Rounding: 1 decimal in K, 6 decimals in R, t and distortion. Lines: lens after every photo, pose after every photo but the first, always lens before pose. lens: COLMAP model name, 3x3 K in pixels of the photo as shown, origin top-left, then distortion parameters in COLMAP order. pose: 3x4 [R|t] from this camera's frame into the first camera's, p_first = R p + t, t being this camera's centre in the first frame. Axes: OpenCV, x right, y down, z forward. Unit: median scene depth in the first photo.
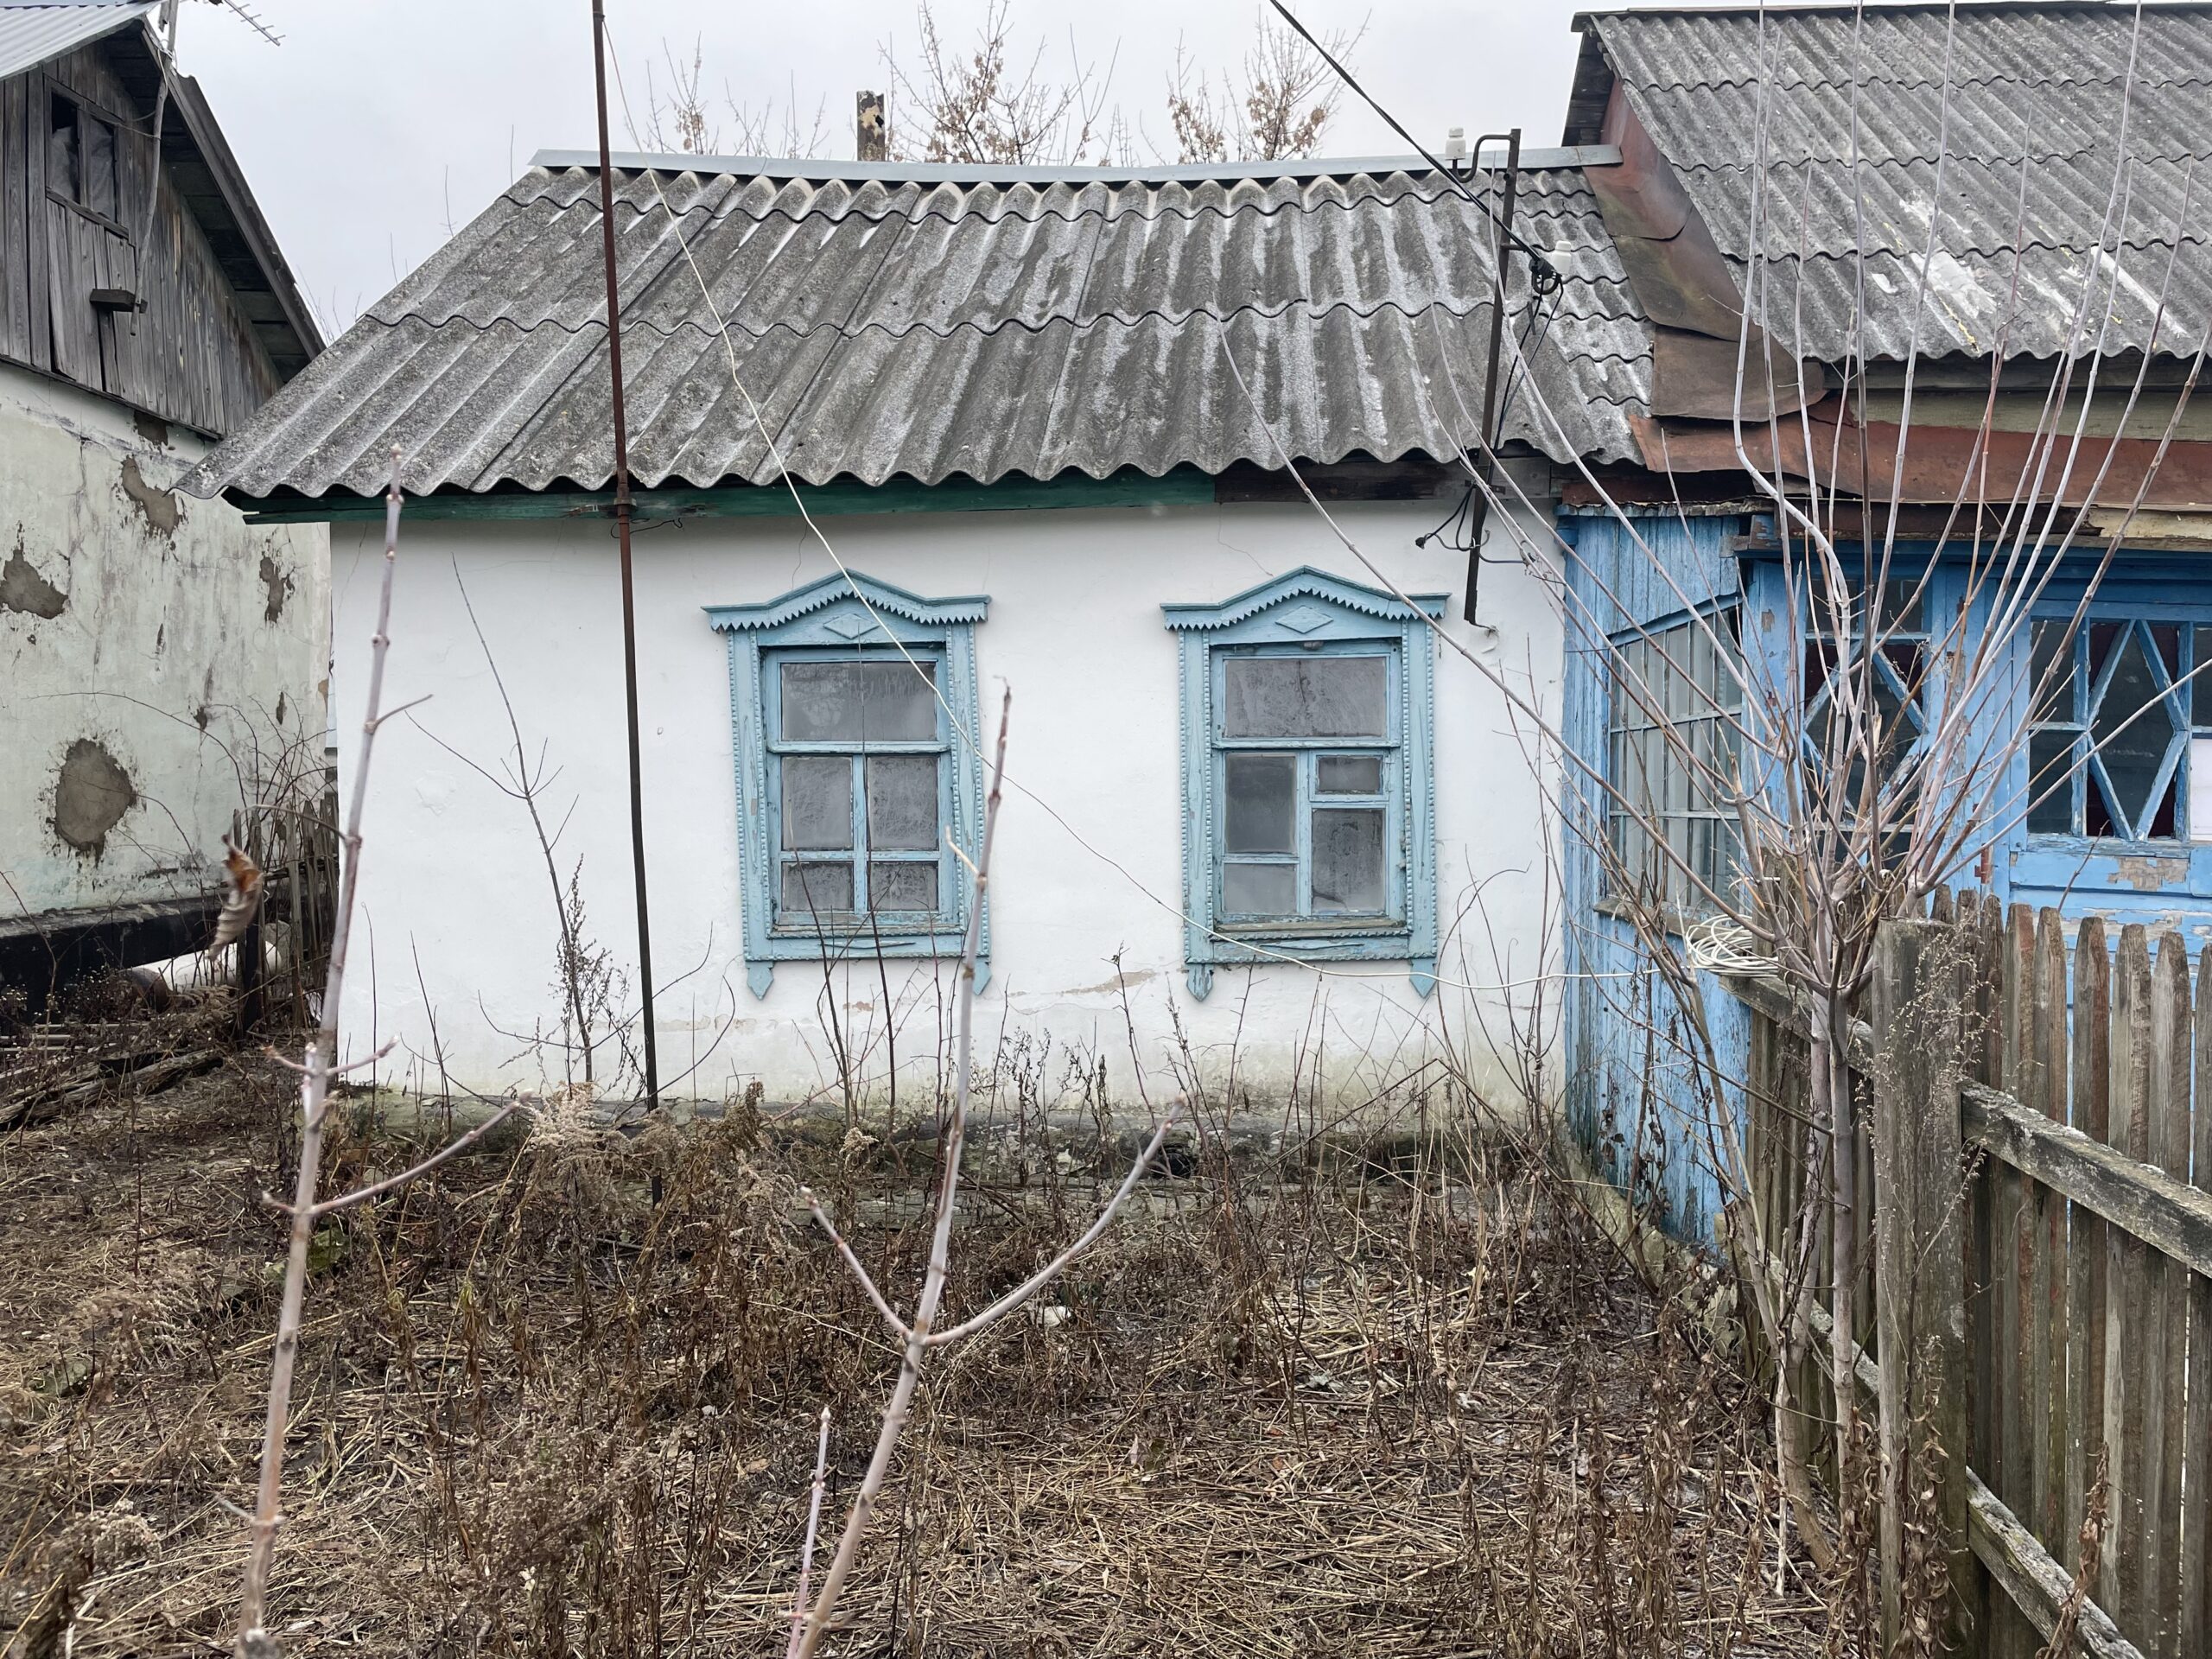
lens RADIAL K [[1671.7, 0, 1113.2], [0, 1671.7, 814.9], [0, 0, 1]] dist [0.091524, -0.164412]
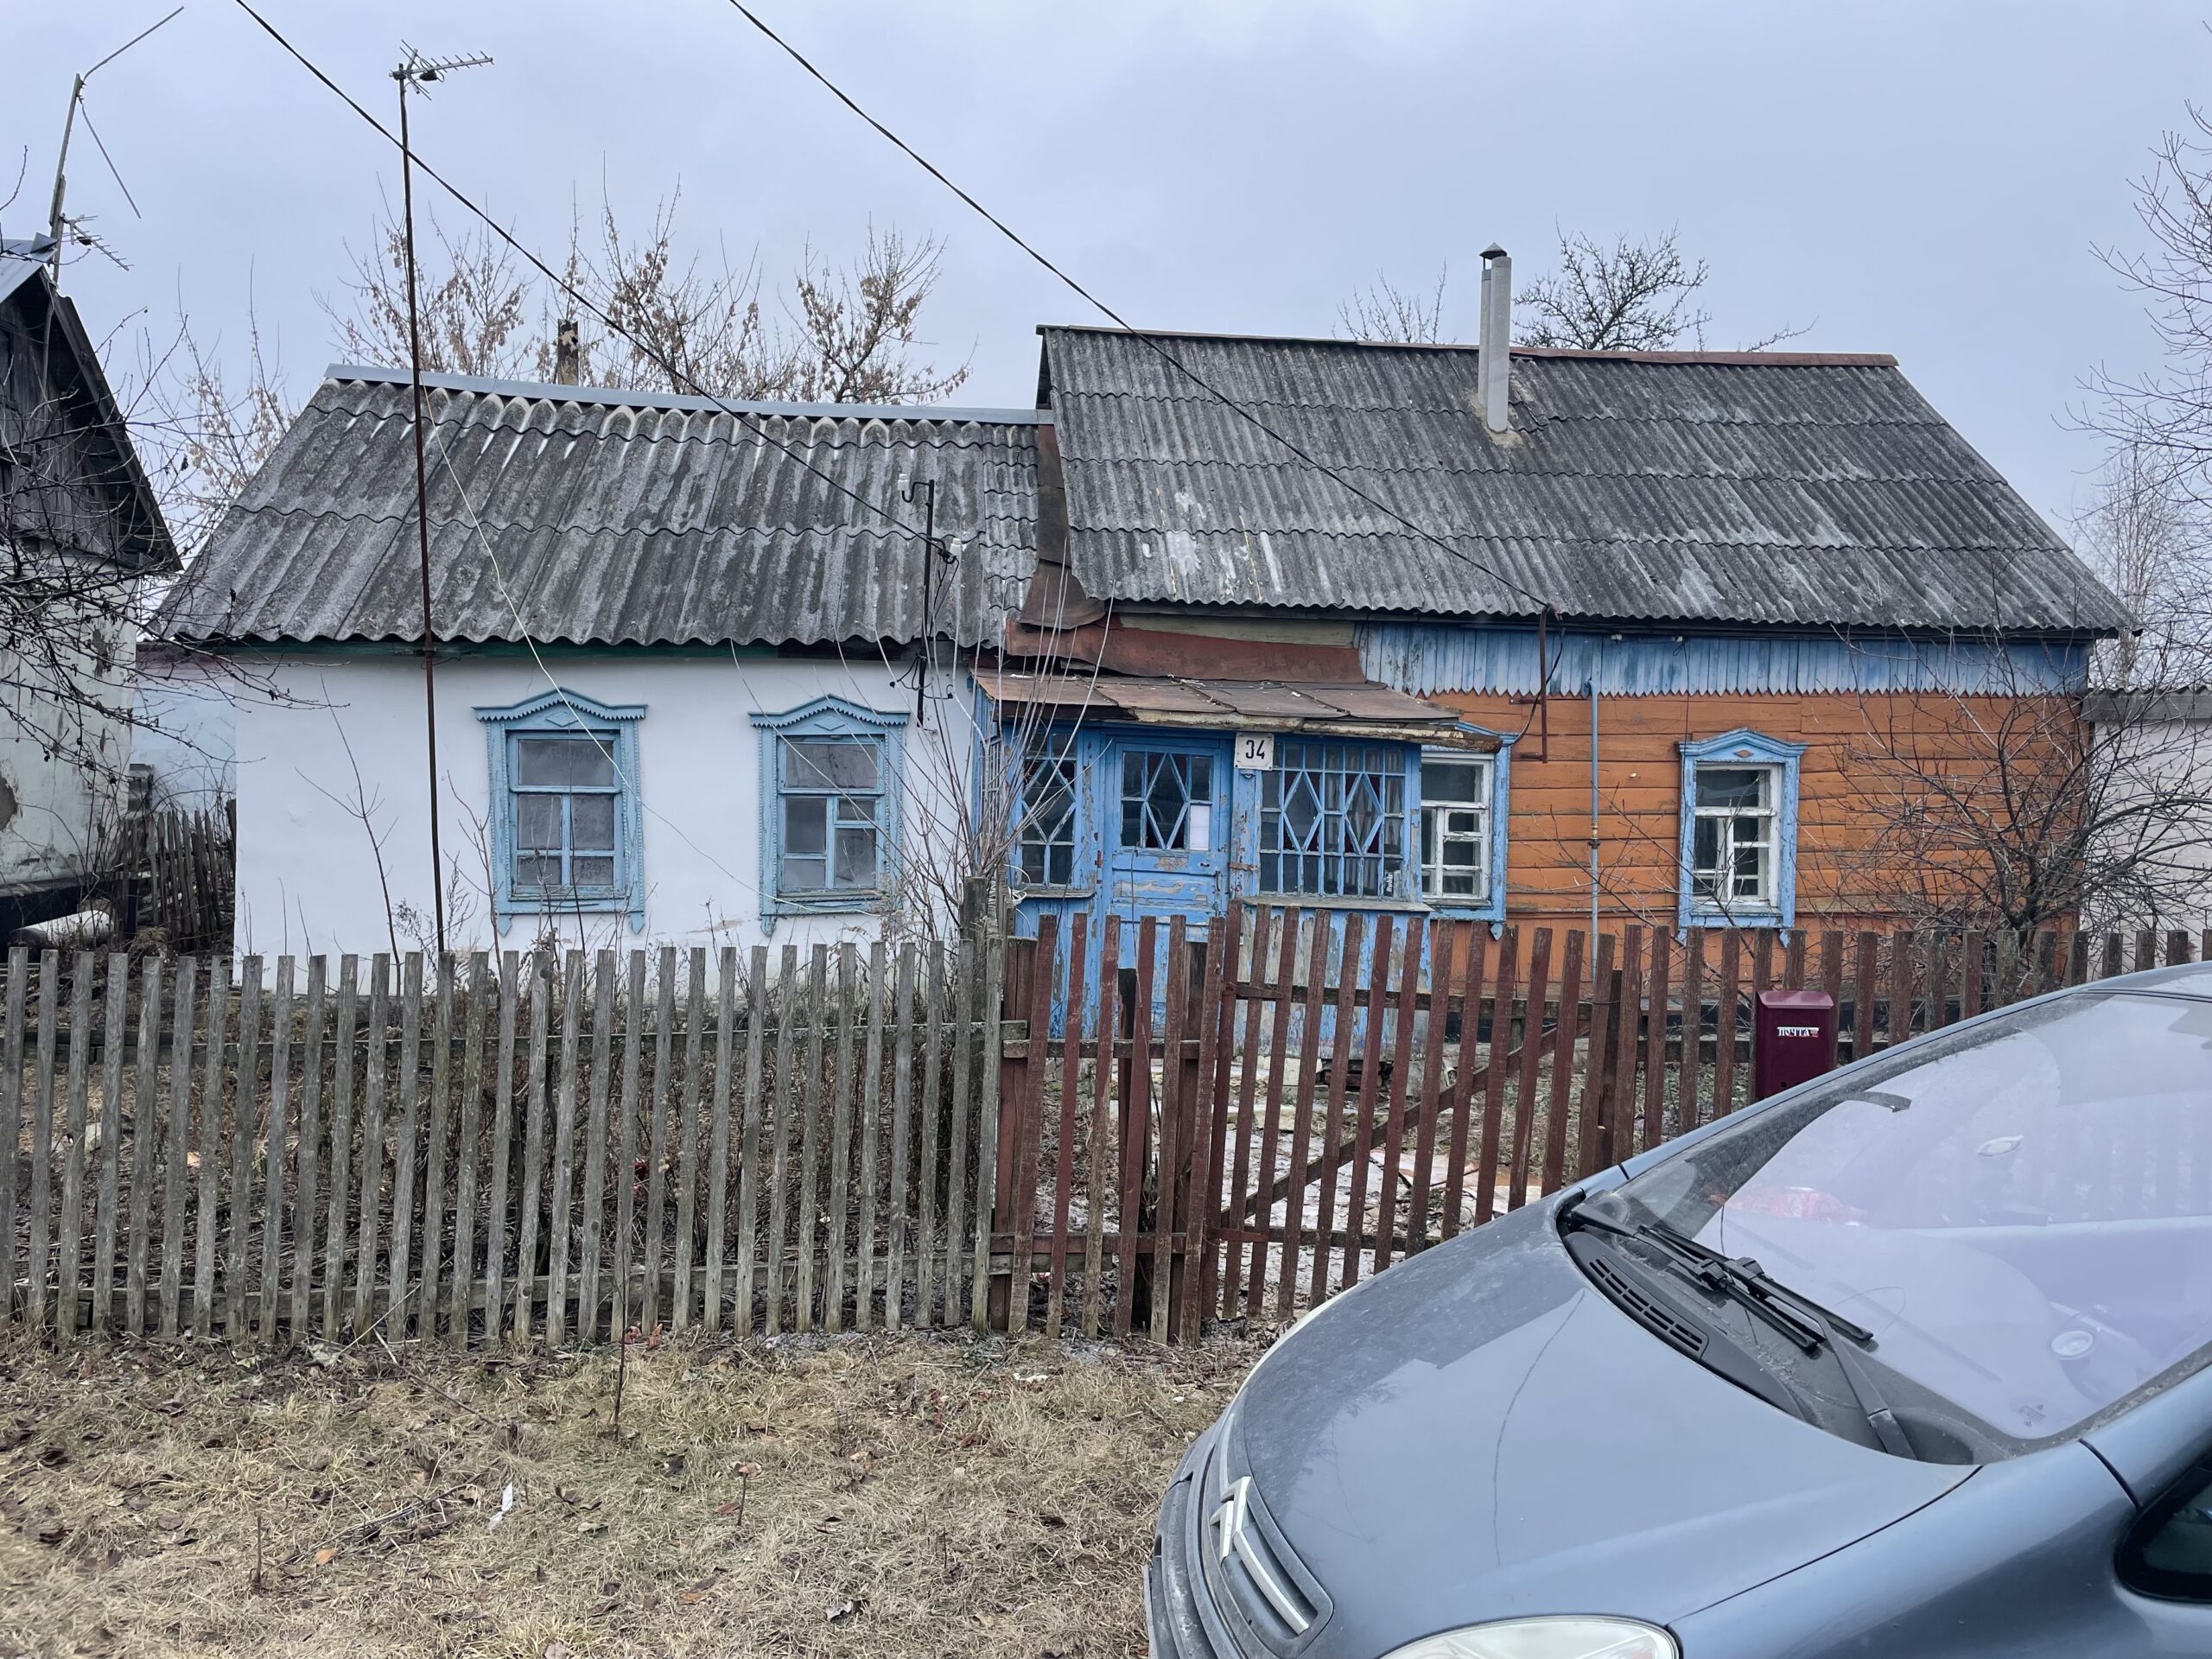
lens RADIAL K [[1671.7, 0, 1113.2], [0, 1671.7, 814.9], [0, 0, 1]] dist [0.091524, -0.164412]
pose [[0.981978, 0.012444, 0.188587, 0.068757], [-0.012158, 0.999923, -0.002671, -0.015839], [-0.188605, 0.000330, 0.982053, -0.754356]]
